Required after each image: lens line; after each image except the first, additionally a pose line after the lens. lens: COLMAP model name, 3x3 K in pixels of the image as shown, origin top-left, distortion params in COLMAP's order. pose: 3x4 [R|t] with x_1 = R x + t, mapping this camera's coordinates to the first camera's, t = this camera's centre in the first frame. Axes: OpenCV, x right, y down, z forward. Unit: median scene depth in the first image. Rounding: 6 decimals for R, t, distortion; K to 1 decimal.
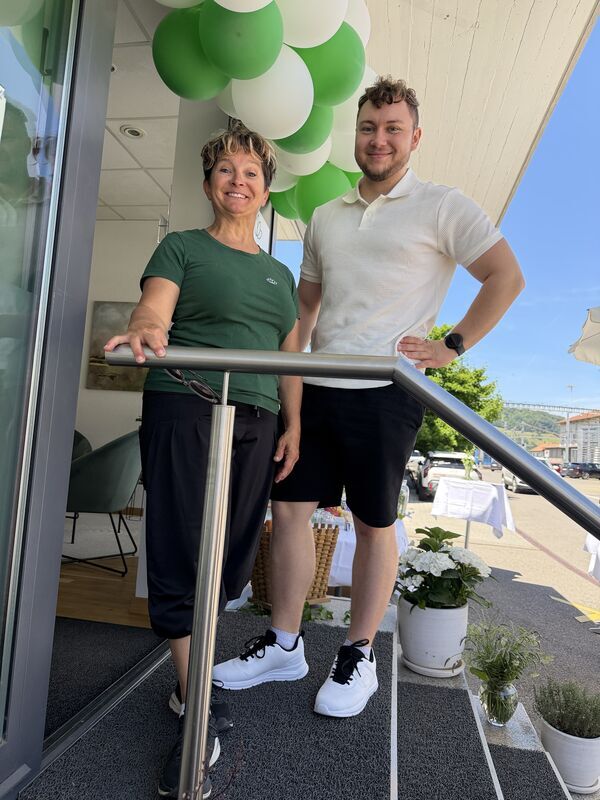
lens RADIAL K [[563.2, 0, 300.0], [0, 563.2, 400.0], [0, 0, 1]] dist [0.003748, -0.010780]
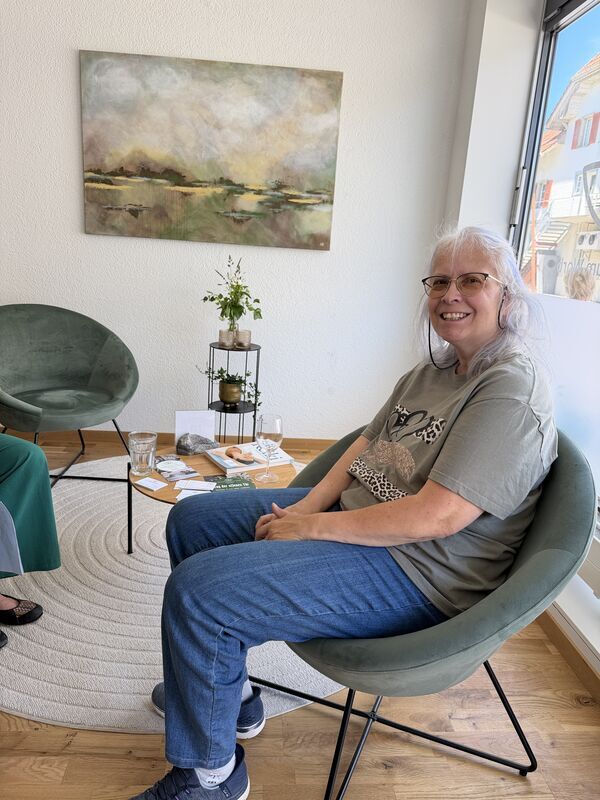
lens RADIAL K [[563.2, 0, 300.0], [0, 563.2, 400.0], [0, 0, 1]] dist [0.003748, -0.010780]
pose [[0.995455, -0.033345, 0.089199, -0.226952], [0.002604, 0.945872, 0.324528, -0.044367], [-0.095193, -0.322821, 0.941661, 0.416220]]
